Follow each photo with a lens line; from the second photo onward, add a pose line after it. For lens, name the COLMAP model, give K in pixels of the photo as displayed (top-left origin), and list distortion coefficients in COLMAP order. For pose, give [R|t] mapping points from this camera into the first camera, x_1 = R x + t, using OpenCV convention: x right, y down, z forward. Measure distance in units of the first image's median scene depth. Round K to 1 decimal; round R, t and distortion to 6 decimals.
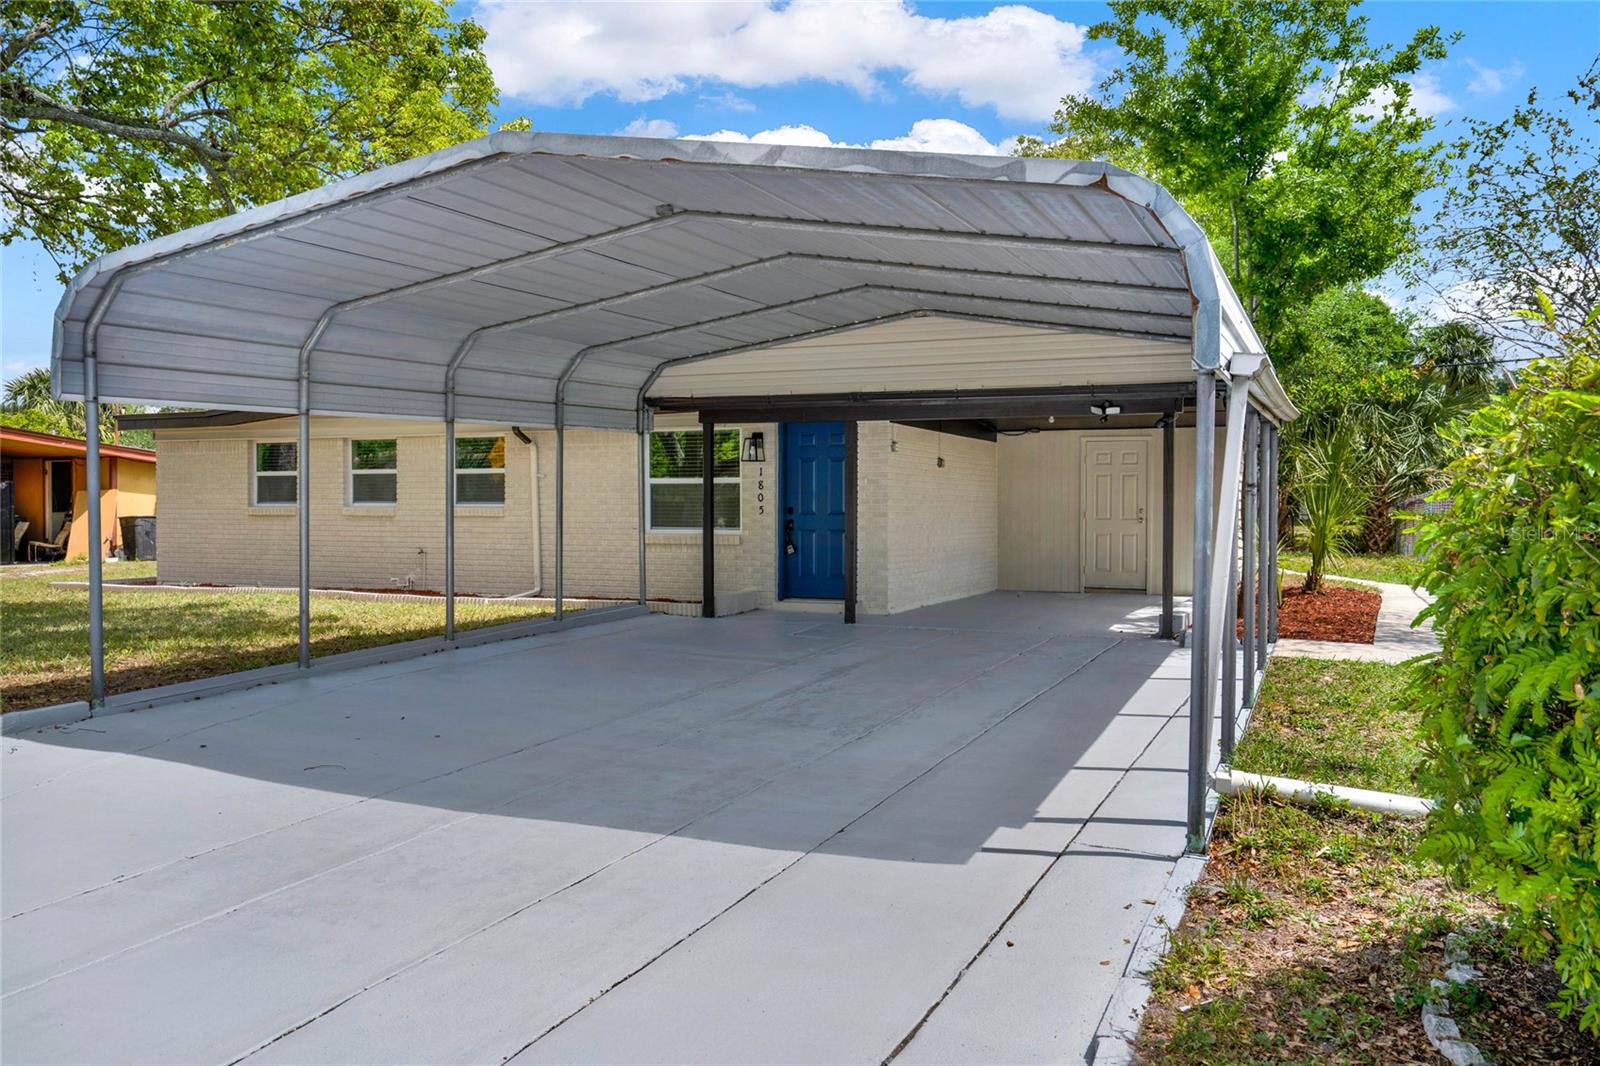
lens RADIAL K [[1247.7, 0, 799.5], [0, 1247.7, 537.2], [0, 0, 1]] dist [0.004022, -0.001405]
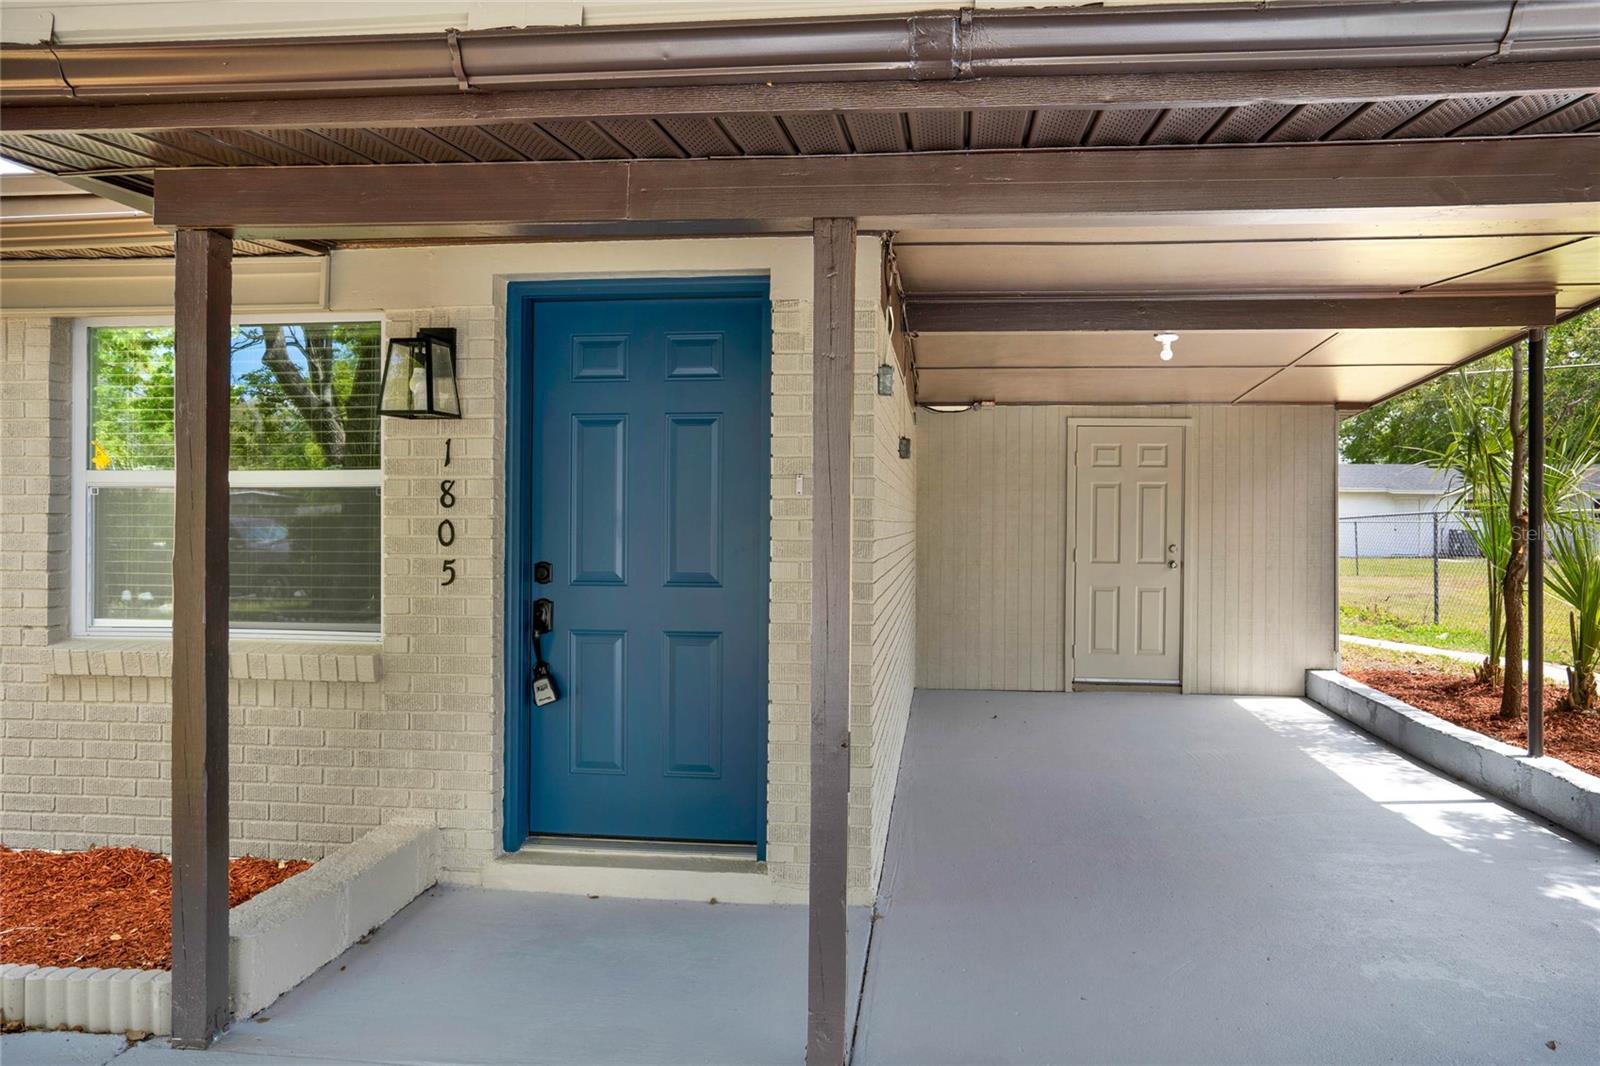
lens RADIAL K [[913.3, 0, 805.2], [0, 913.3, 525.3], [0, 0, 1]] dist [-0.011767, 0.011510]
pose [[0.952028, 0.004883, 0.305971, -0.015129], [-0.002930, 0.999972, -0.006842, -0.032297], [-0.305995, 0.005617, 0.952016, 0.747595]]
